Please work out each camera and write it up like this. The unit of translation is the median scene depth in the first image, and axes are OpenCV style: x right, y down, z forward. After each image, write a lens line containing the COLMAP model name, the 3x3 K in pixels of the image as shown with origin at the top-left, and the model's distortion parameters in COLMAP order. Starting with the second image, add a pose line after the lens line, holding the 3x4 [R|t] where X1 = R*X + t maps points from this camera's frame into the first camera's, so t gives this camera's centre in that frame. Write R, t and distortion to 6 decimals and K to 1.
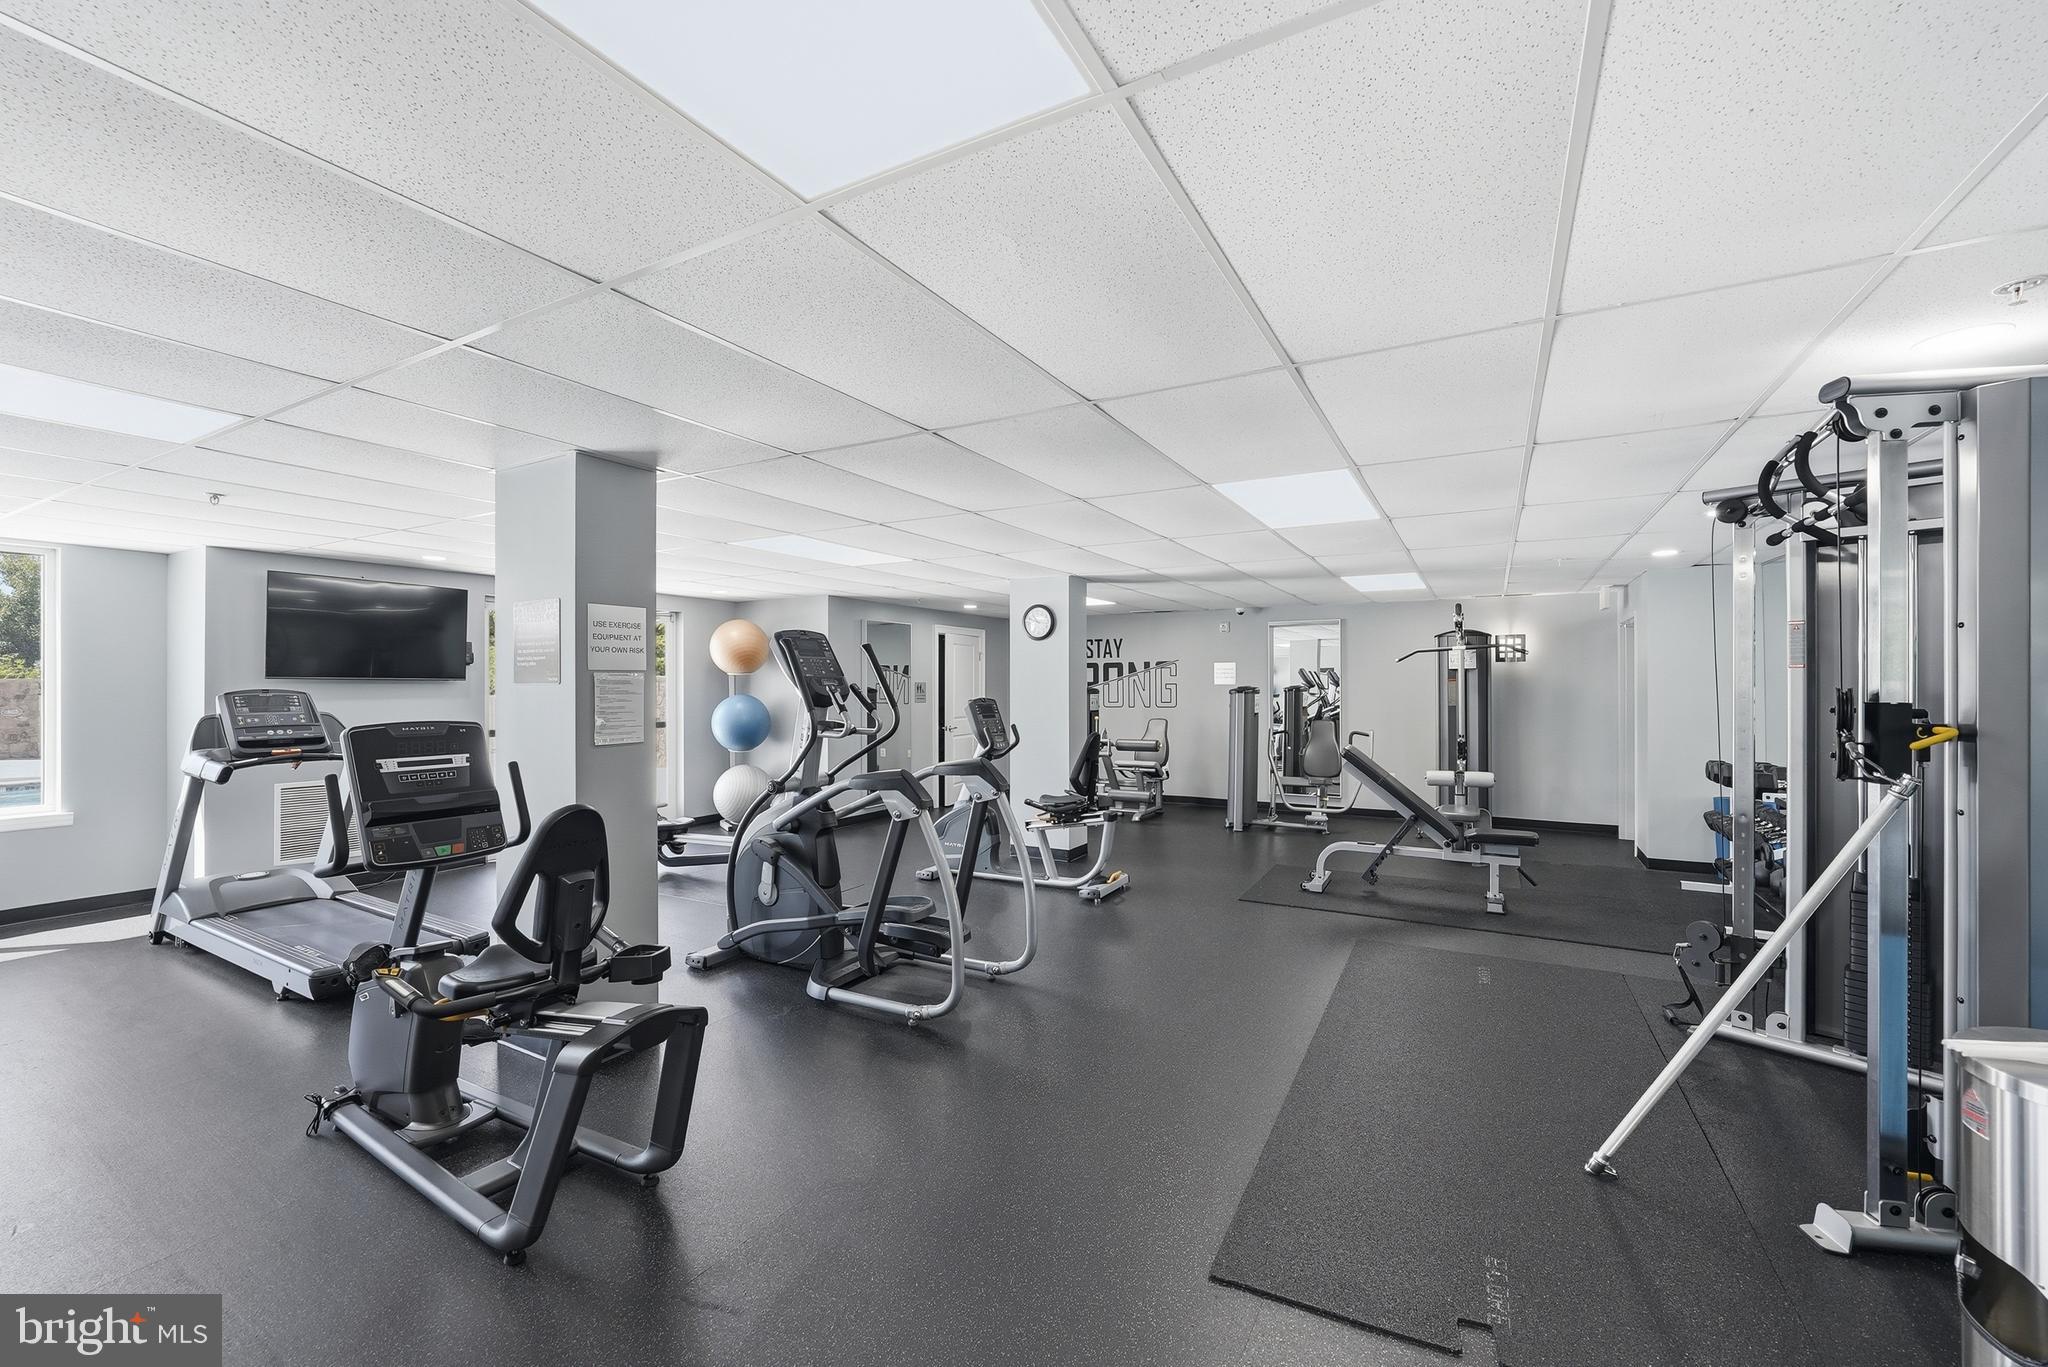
lens RADIAL K [[811.3, 0, 1021.5], [0, 811.3, 683.8], [0, 0, 1]] dist [-0.002537, 0.000964]
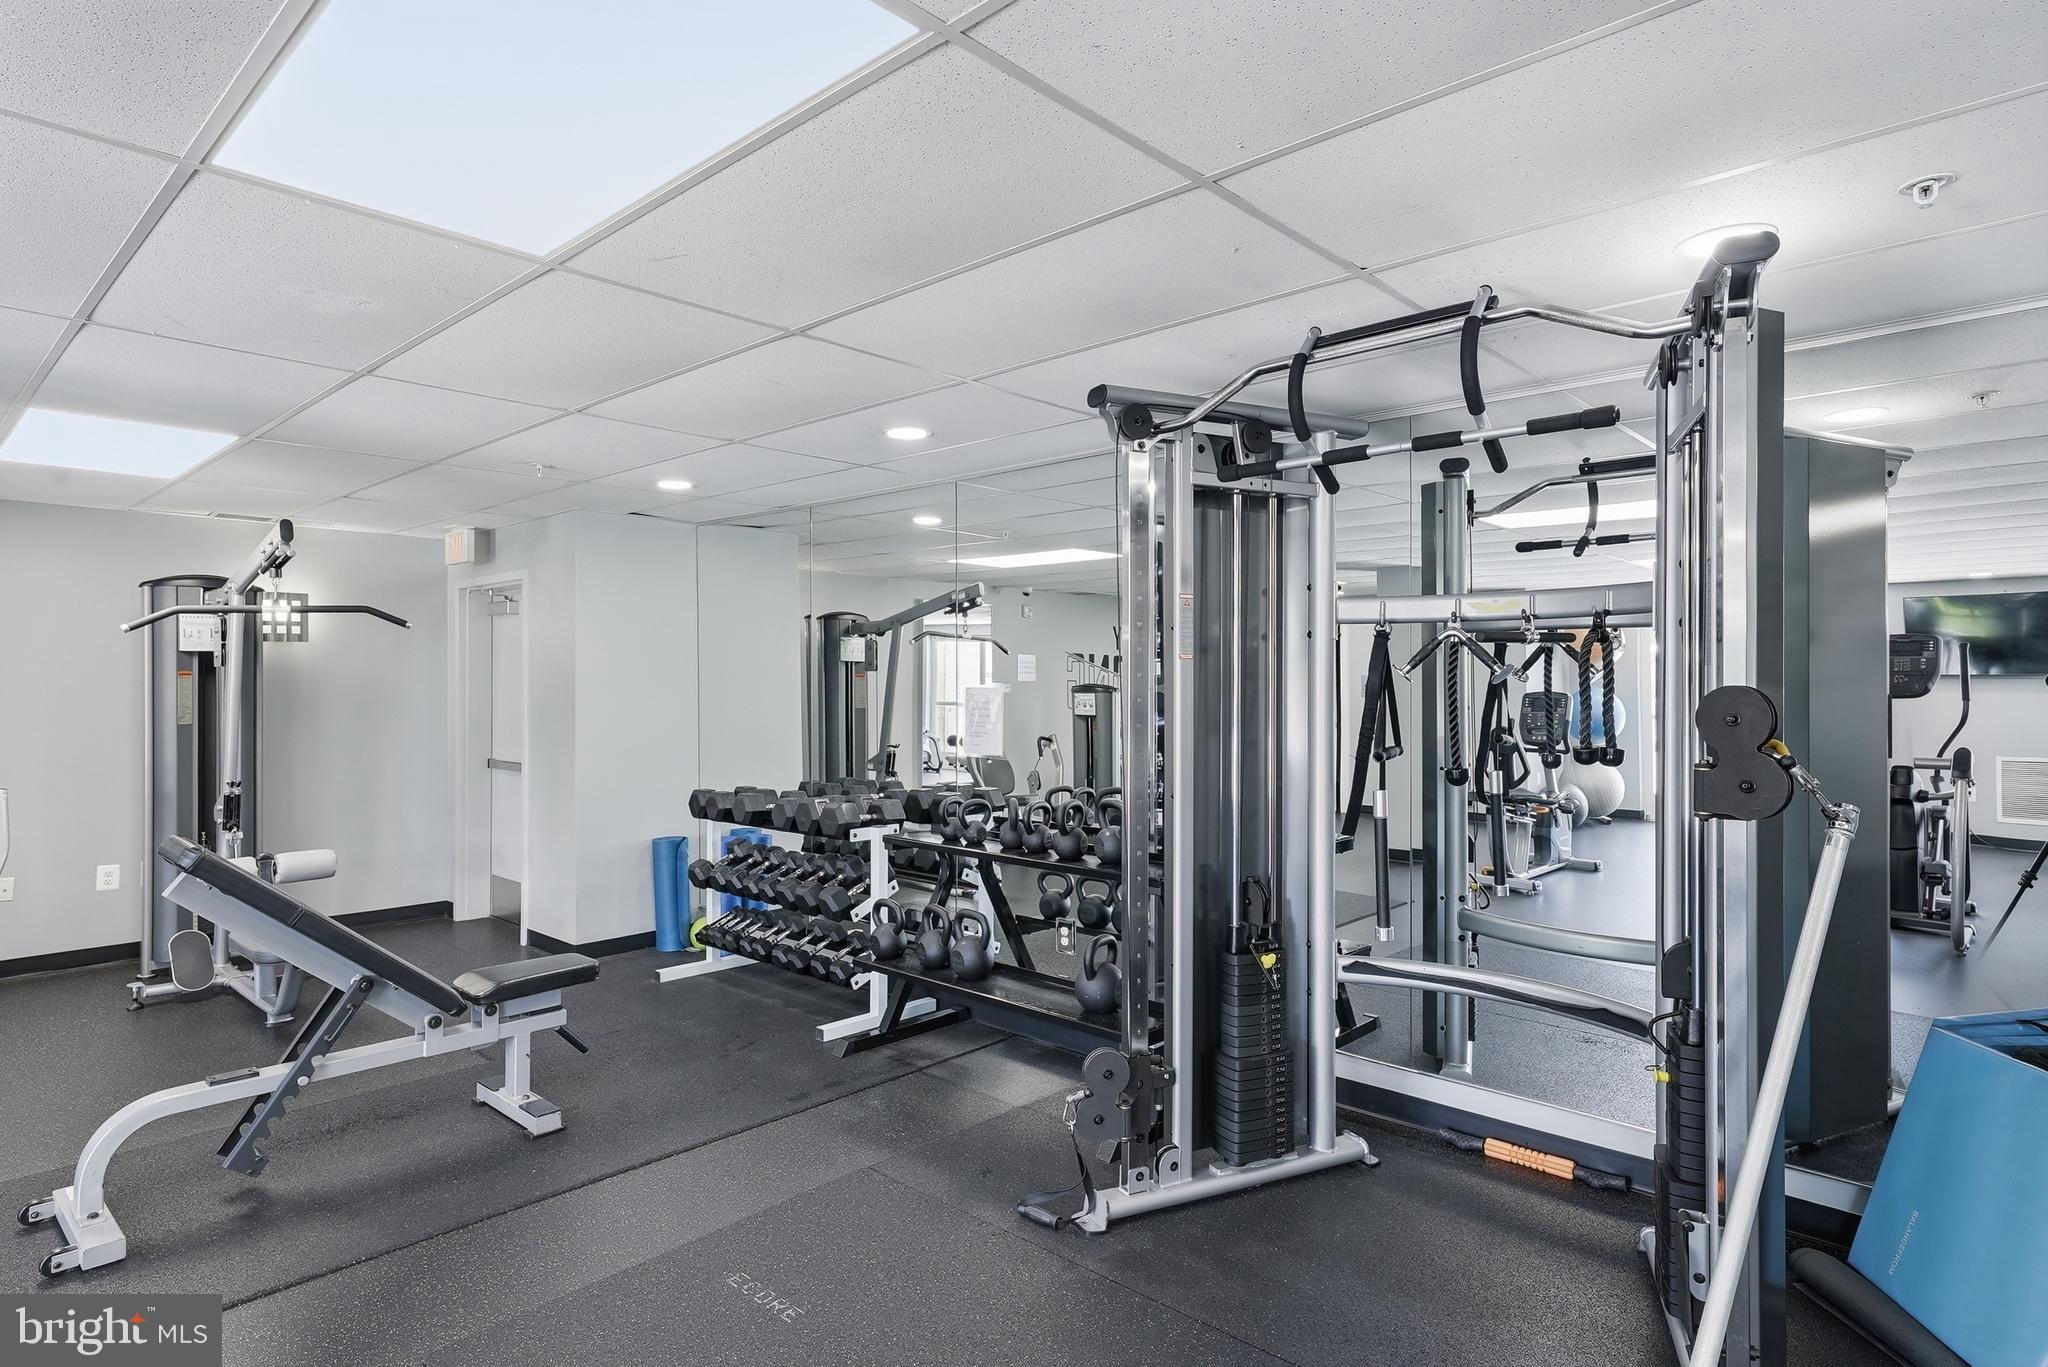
lens RADIAL K [[1102.0, 0, 1022.9], [0, 1102.0, 678.4], [0, 0, 1]] dist [-0.026305, -0.000554]
pose [[0.228605, 0.004909, 0.973507, -0.013165], [-0.002554, 0.999987, -0.004443, 0.000998], [-0.973516, -0.001470, 0.228614, 0.522966]]
